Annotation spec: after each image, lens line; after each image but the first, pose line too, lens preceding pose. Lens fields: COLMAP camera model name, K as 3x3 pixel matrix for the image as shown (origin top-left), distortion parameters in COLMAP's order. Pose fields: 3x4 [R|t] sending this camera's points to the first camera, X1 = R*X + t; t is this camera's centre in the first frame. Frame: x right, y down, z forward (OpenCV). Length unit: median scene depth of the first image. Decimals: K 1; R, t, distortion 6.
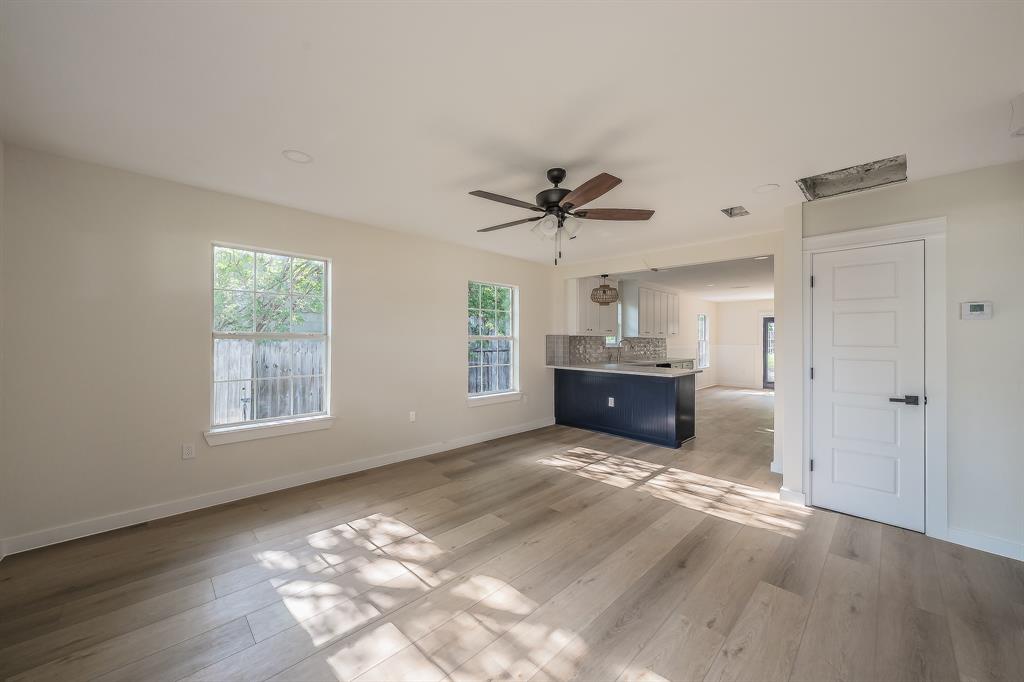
lens RADIAL K [[371.0, 0, 516.8], [0, 371.0, 336.6], [0, 0, 1]] dist [-0.000283, -0.000331]
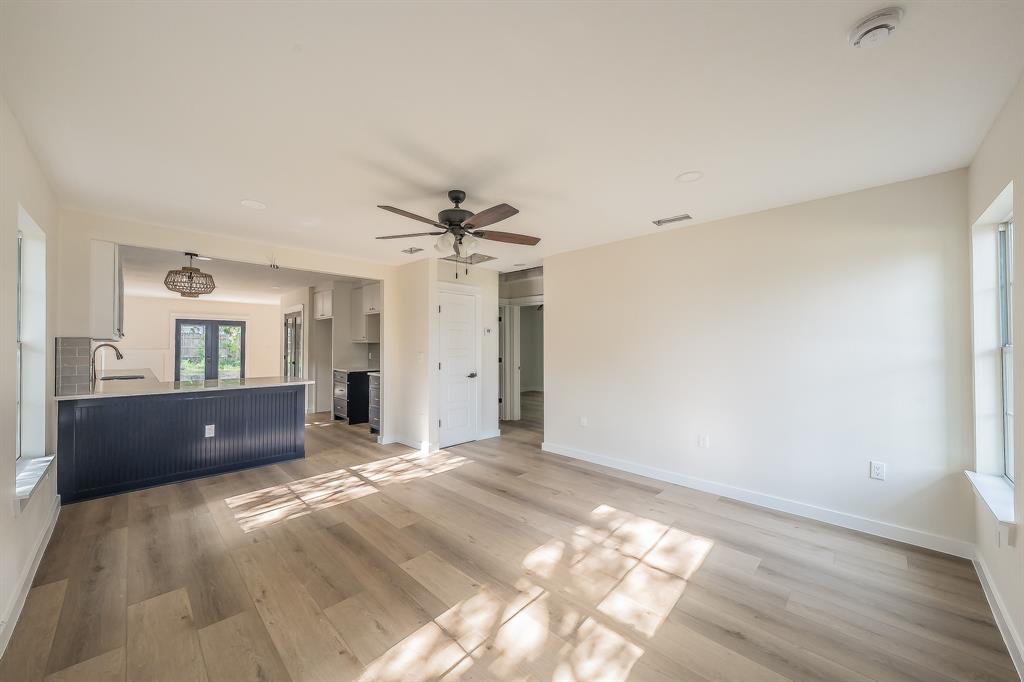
lens RADIAL K [[371.0, 0, 501.6], [0, 371.0, 339.0], [0, 0, 1]] dist [-0.000283, -0.000331]
pose [[0.013641, 0.008107, 0.999874, -0.763608], [-0.010949, 0.999908, -0.007958, -0.009787], [-0.999847, -0.010839, 0.013728, 0.669009]]
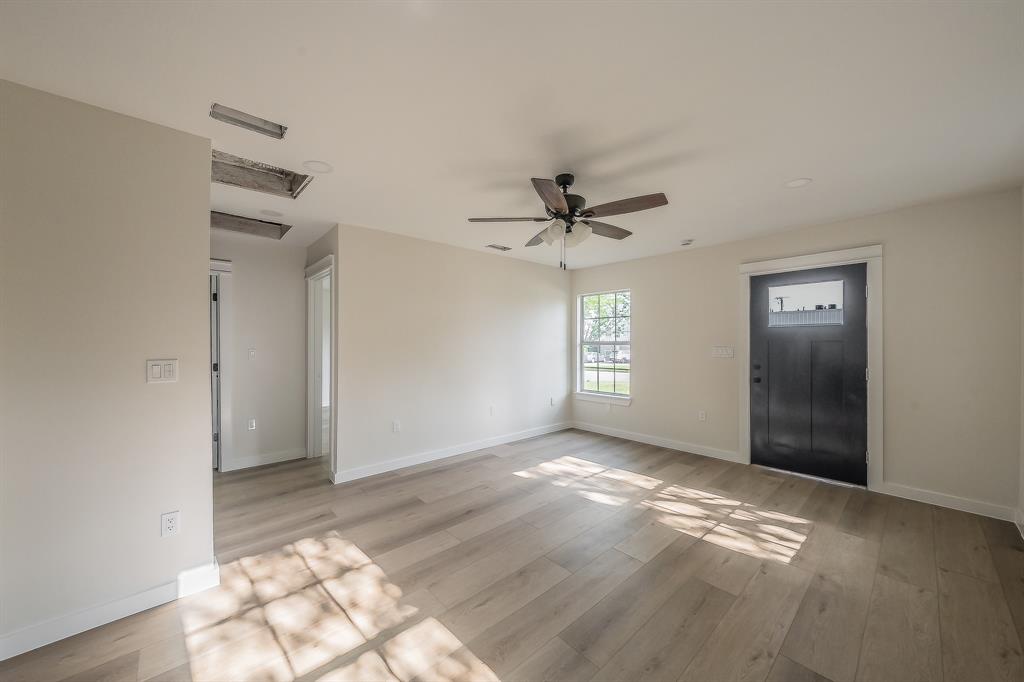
lens RADIAL K [[371.0, 0, 504.1], [0, 371.0, 346.6], [0, 0, 1]] dist [-0.000283, -0.000331]
pose [[-0.997329, -0.007986, 0.072596, 0.152685], [-0.008214, 0.999962, -0.002847, 0.014670], [-0.072570, -0.003435, -0.997357, 1.579481]]
